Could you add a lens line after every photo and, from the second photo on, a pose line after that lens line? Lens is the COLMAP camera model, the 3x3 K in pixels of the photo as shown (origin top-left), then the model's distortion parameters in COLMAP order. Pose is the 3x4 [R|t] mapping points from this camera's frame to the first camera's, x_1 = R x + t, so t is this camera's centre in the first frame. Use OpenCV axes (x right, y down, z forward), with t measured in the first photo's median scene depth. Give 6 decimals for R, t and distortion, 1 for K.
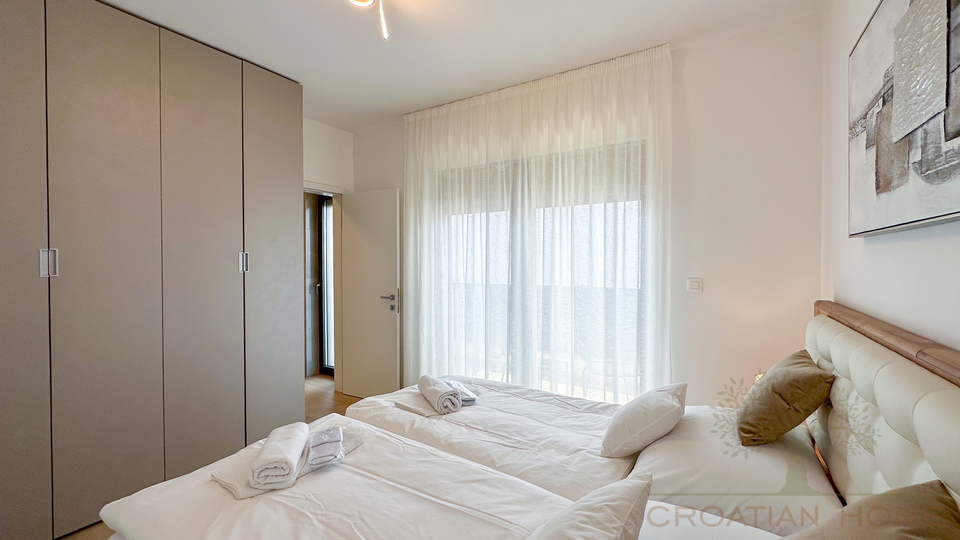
lens RADIAL K [[392.0, 0, 480.0], [0, 392.0, 270.0], [0, 0, 1]] dist [-0.000380, 0.000071]
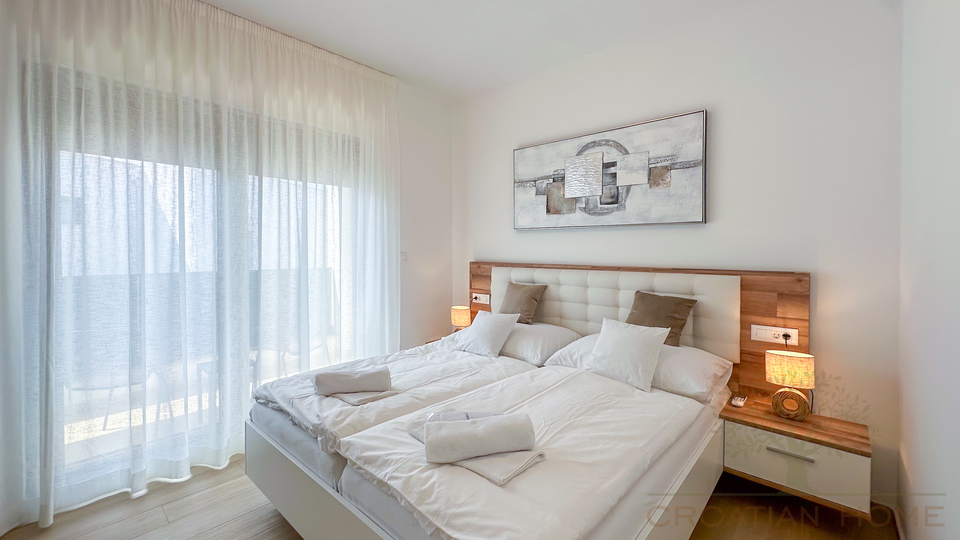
lens RADIAL K [[402.1, 0, 480.0], [0, 402.1, 270.0], [0, 0, 1]] dist [0.000110, 0.000171]
pose [[0.166345, -0.059486, 0.984272, -0.715212], [0.016941, 0.998204, 0.057465, 0.006315], [-0.985922, 0.007116, 0.167054, 0.419643]]
